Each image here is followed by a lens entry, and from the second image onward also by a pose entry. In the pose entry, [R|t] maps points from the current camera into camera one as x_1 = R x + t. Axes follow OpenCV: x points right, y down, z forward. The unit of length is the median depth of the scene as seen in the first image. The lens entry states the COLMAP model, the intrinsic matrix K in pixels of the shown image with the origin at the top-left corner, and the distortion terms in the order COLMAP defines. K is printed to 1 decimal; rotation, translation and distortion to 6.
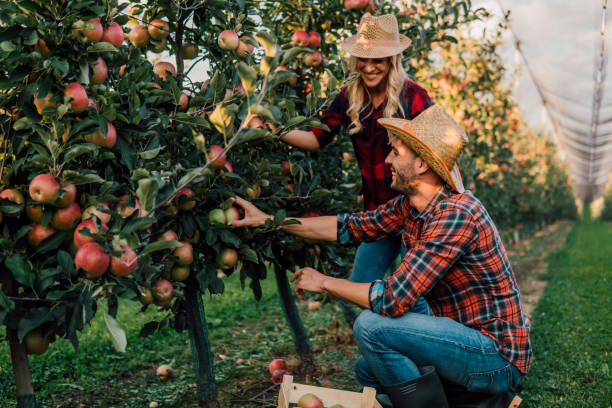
lens RADIAL K [[868.1, 0, 306.0], [0, 868.1, 204.0], [0, 0, 1]] dist [-0.200668, -0.011301]
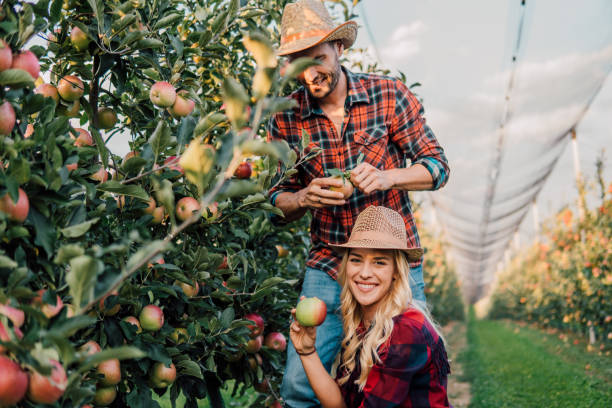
lens RADIAL K [[868.1, 0, 306.0], [0, 868.1, 204.0], [0, 0, 1]] dist [-0.200668, -0.011301]
pose [[0.990337, -0.028674, 0.135682, -0.074297], [0.045837, 0.991083, -0.125114, 0.015319], [-0.130885, 0.130125, 0.982821, 0.230784]]
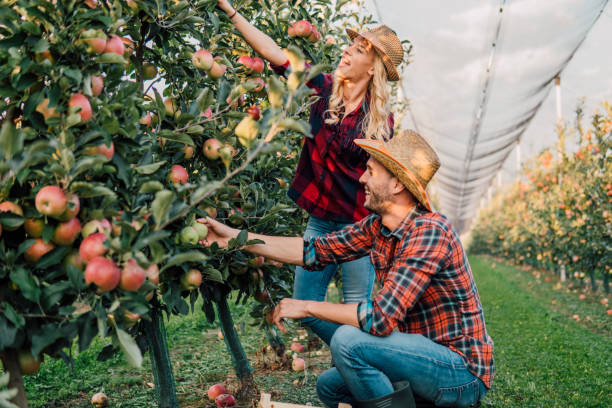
lens RADIAL K [[859.0, 0, 306.0], [0, 859.0, 204.0], [0, 0, 1]] dist [-0.007238, -0.890680]
pose [[0.988553, 0.006560, 0.150732, -0.127198], [-0.000508, 0.999193, -0.040153, 0.018347], [-0.150874, 0.039616, 0.987759, 0.000964]]
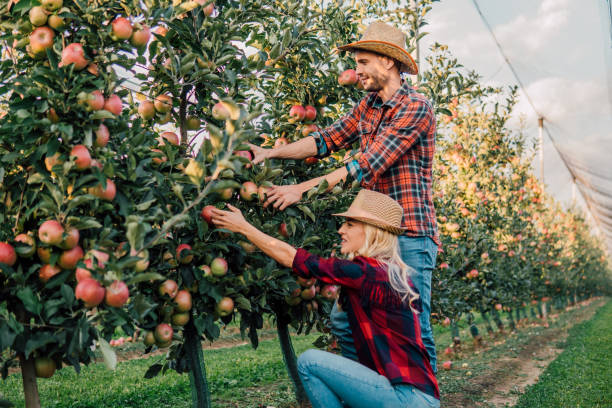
lens RADIAL K [[861.8, 0, 283.8], [0, 861.8, 189.4], [0, 0, 1]] dist [-0.192890, -0.053669]
pose [[0.997492, -0.011337, -0.069862, 0.076224], [0.003508, 0.993793, -0.111188, 0.042000], [0.070689, 0.110664, 0.991341, -0.121557]]
